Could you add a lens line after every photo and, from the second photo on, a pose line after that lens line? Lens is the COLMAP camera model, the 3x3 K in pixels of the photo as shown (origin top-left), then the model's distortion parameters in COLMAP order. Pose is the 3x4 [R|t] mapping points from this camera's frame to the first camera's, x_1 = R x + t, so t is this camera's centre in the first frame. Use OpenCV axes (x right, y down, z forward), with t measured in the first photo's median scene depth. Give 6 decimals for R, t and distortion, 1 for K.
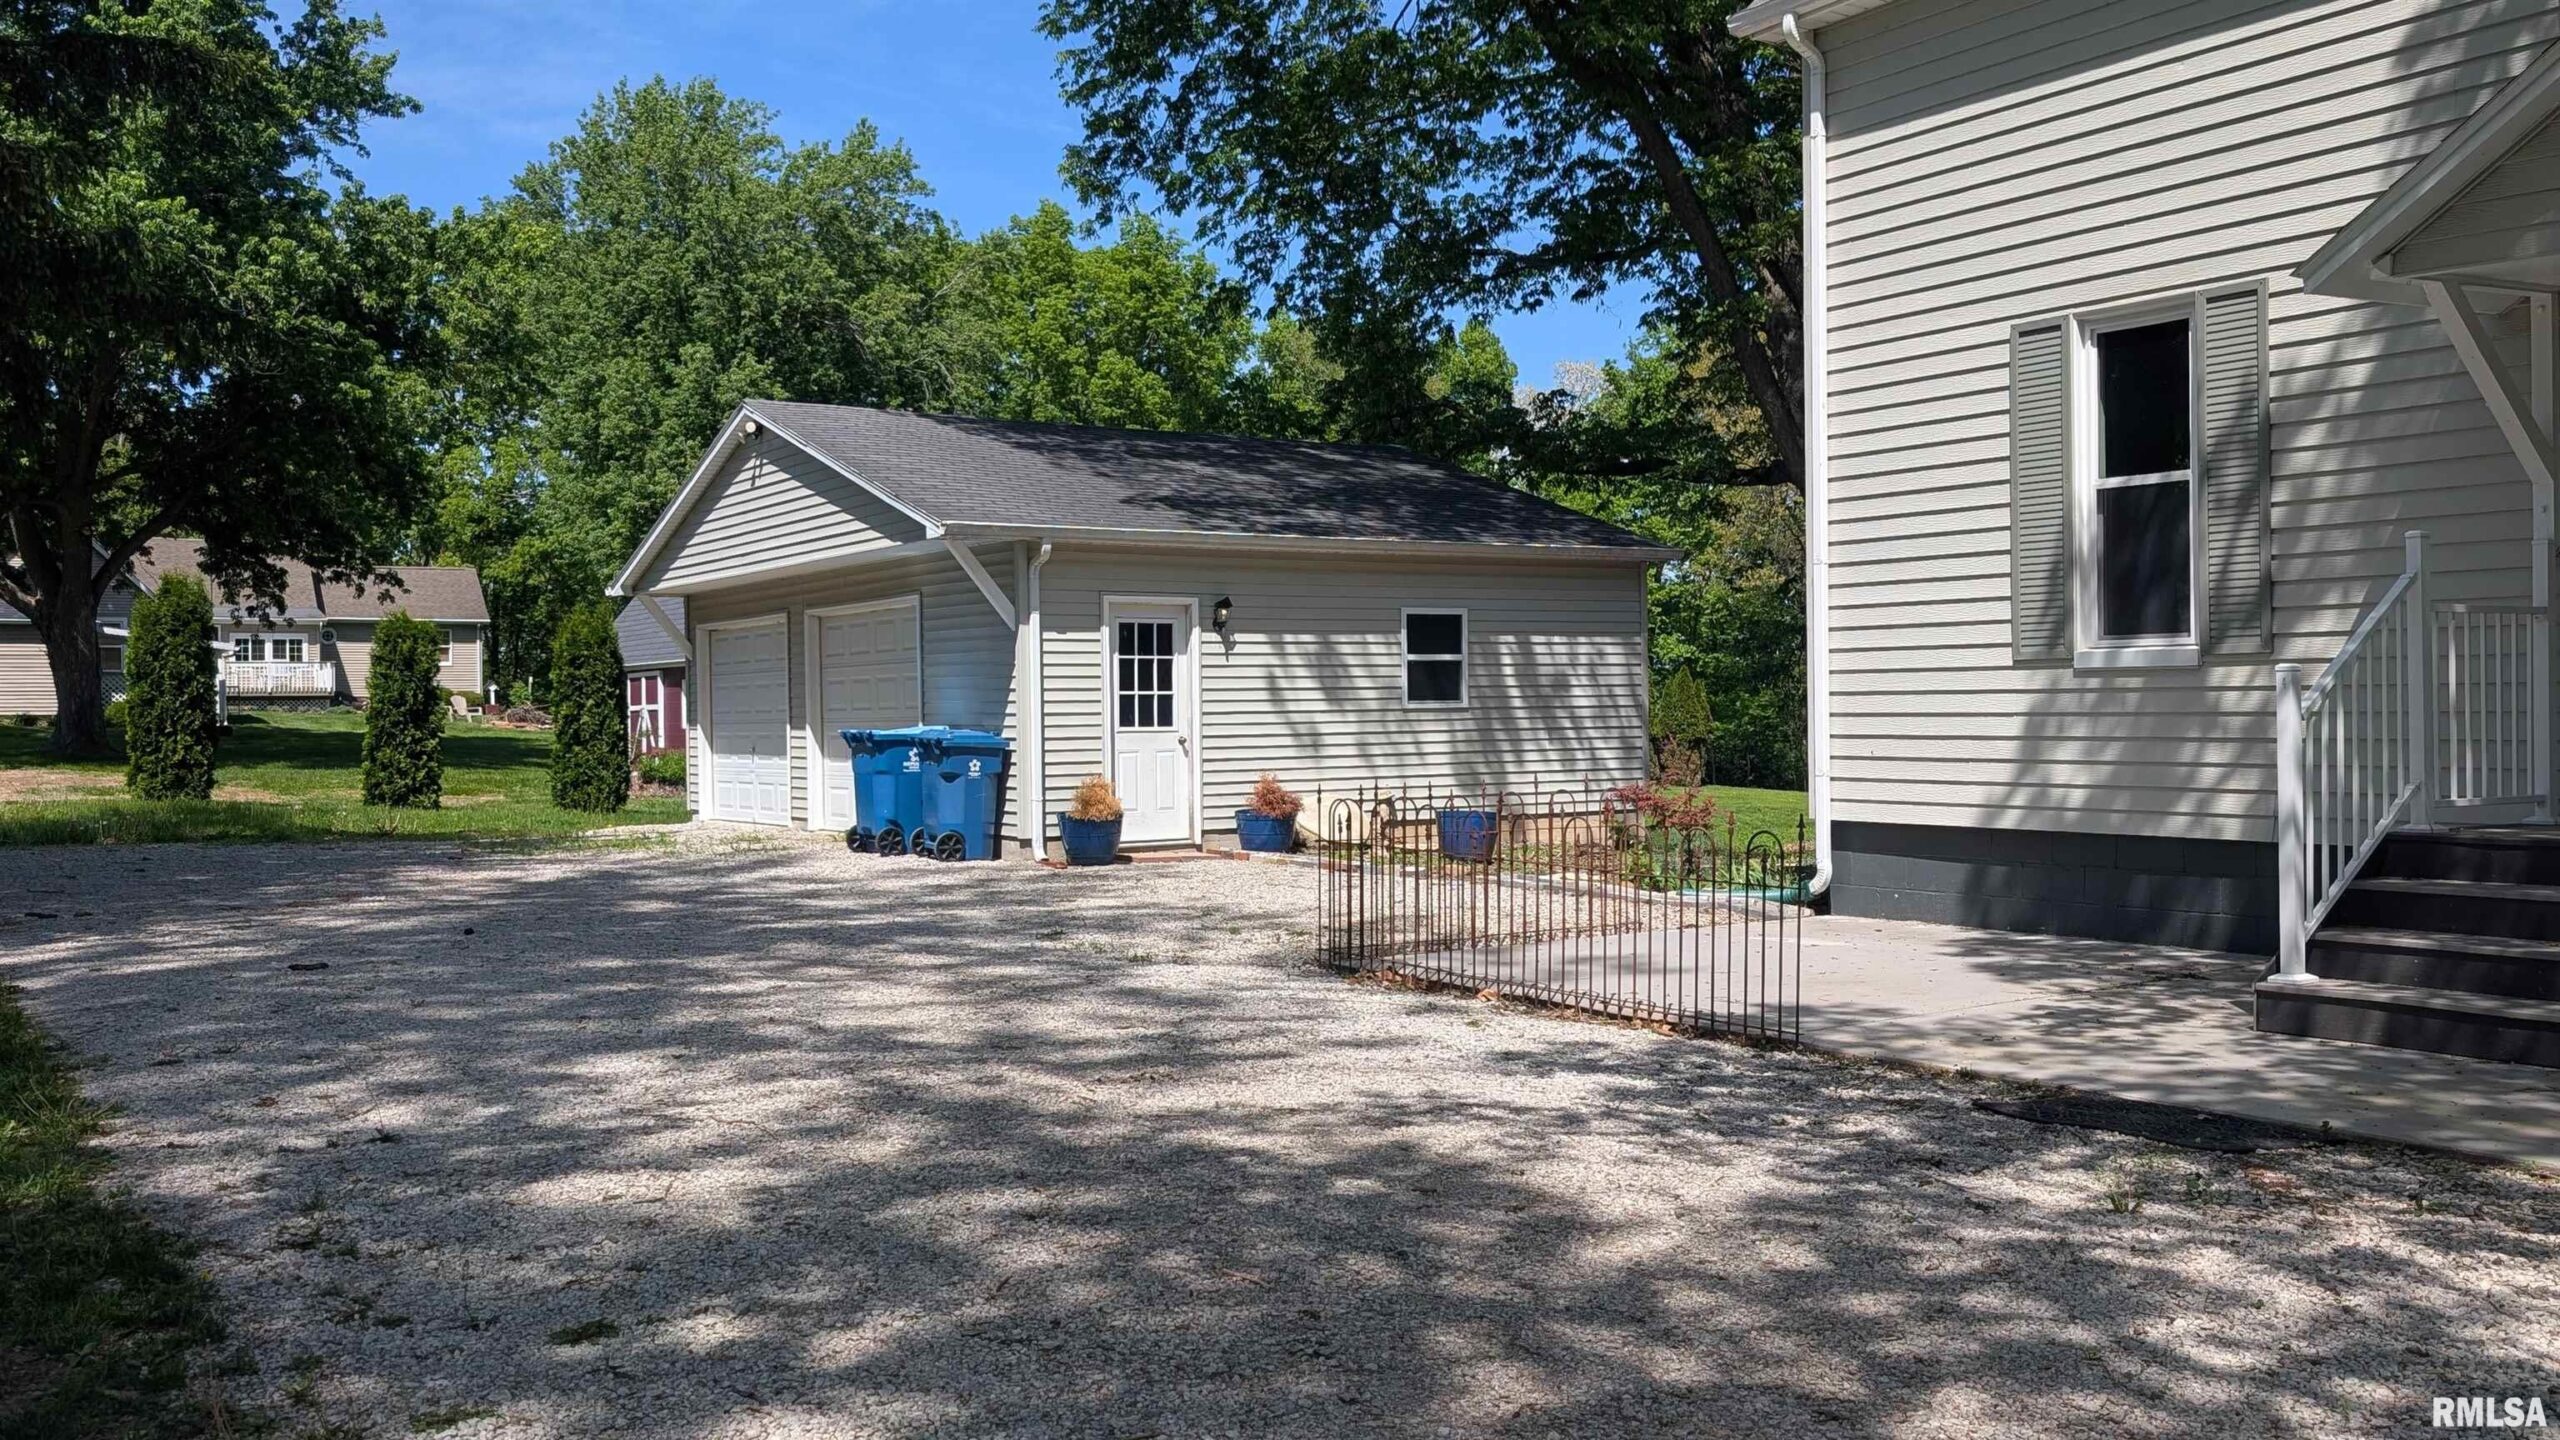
lens RADIAL K [[2245.6, 0, 1280.0], [0, 2245.6, 720.0], [0, 0, 1]] dist [0.006581, 0.003558]
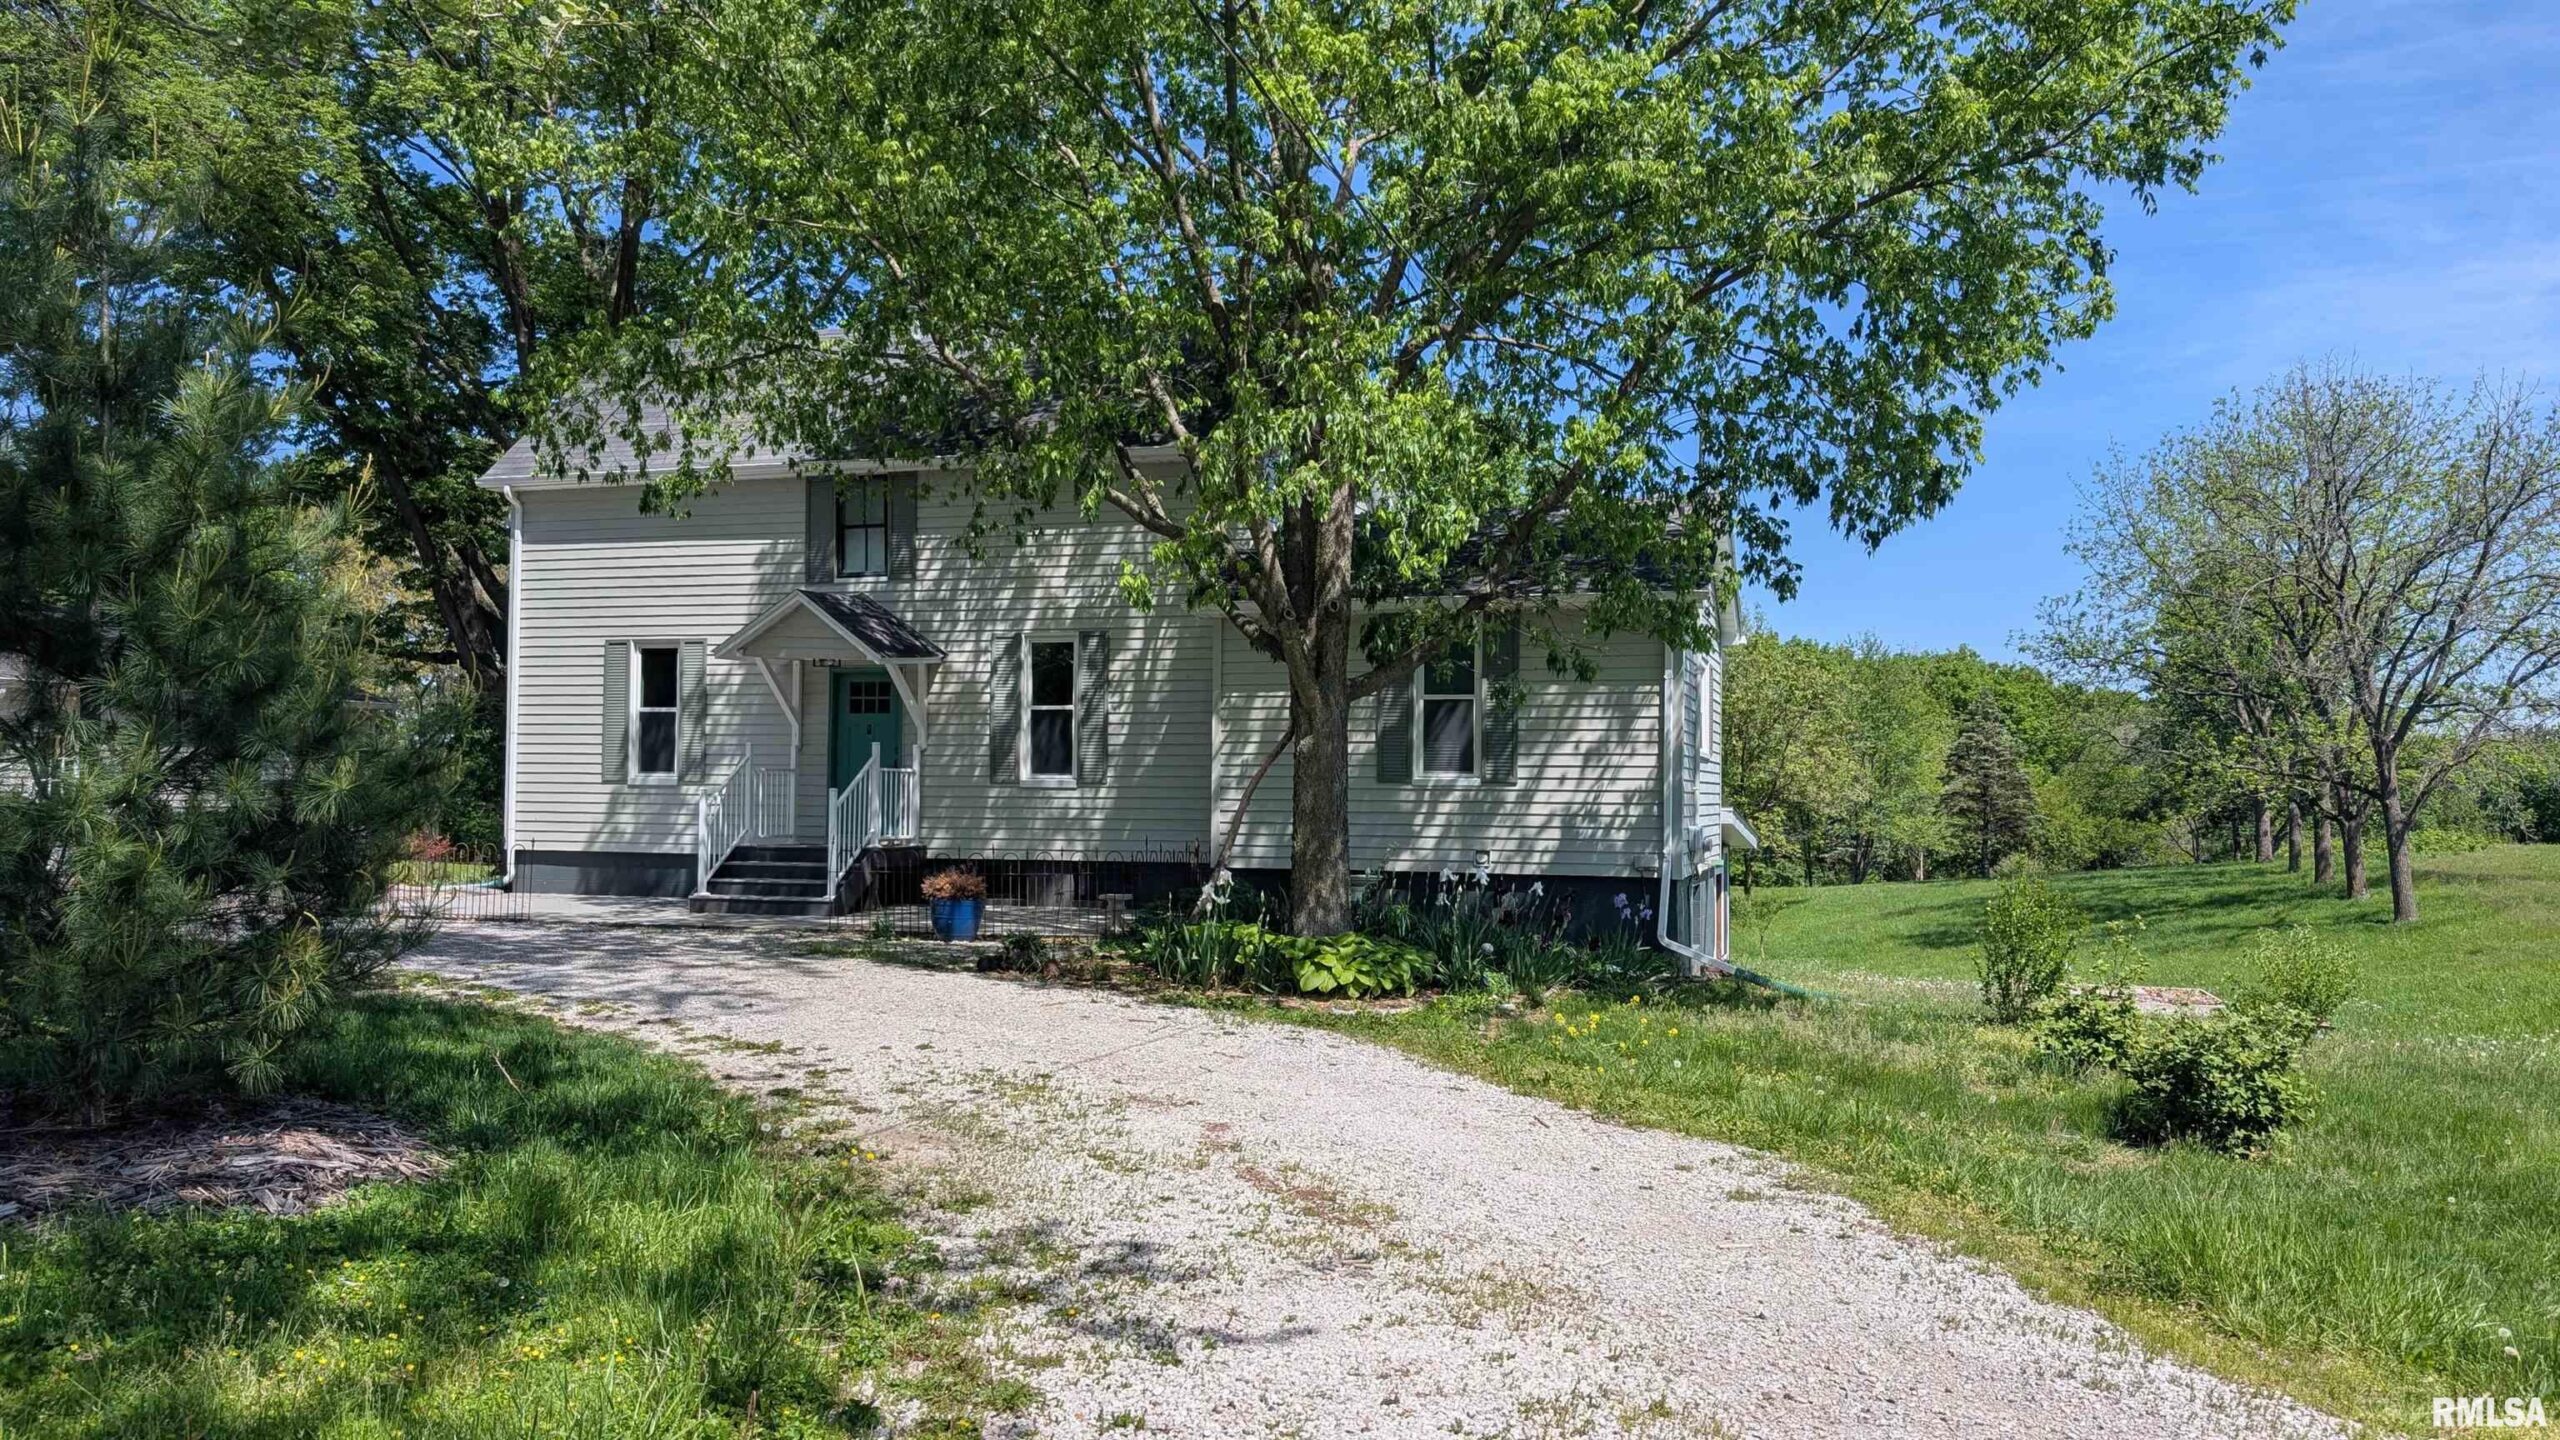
lens RADIAL K [[1799.2, 0, 1280.0], [0, 1799.2, 720.0], [0, 0, 1]] dist [0.000822, -0.004302]
pose [[0.765291, 0.046534, 0.642000, -0.367858], [-0.014796, 0.998392, -0.054728, 0.003491], [-0.643514, 0.032384, 0.764749, -0.967048]]
